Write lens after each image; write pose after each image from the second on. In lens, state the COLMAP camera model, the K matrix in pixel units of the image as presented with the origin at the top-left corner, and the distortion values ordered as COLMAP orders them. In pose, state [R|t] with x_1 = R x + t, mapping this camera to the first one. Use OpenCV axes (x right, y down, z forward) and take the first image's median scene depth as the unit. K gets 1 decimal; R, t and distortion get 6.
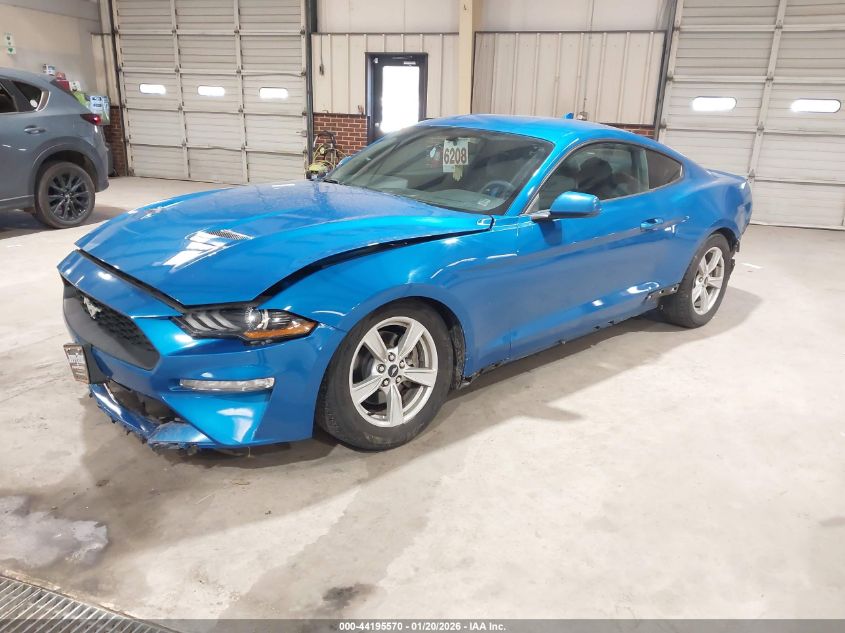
lens RADIAL K [[667.1, 0, 426.4], [0, 667.1, 316.6], [0, 0, 1]] dist [-0.003094, 0.002640]
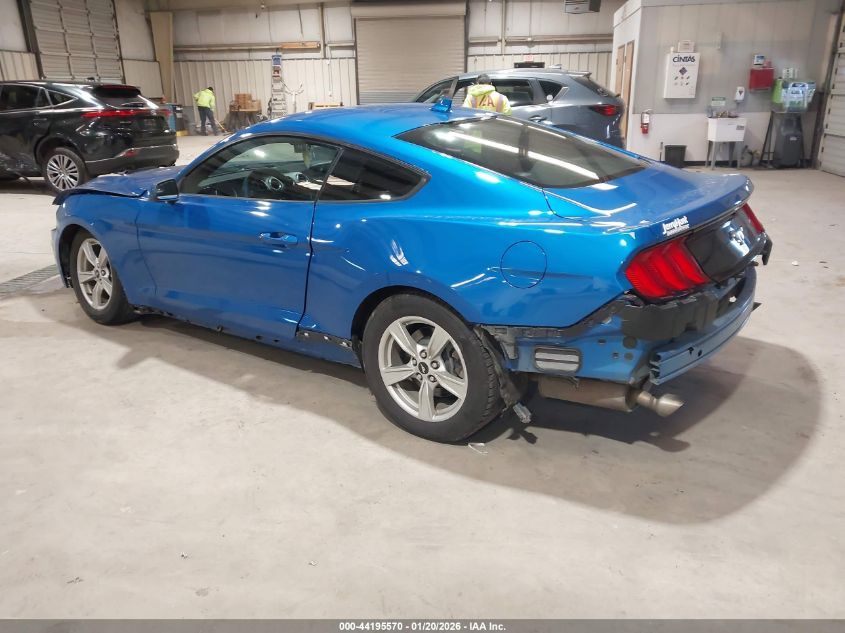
lens RADIAL K [[667.1, 0, 426.4], [0, 667.1, 316.6], [0, 0, 1]] dist [-0.003094, 0.002640]
pose [[0.186228, 0.280604, -0.941584, 0.510384], [-0.263706, 0.937460, 0.227218, -0.123827], [0.946456, 0.205987, 0.248578, 0.433534]]
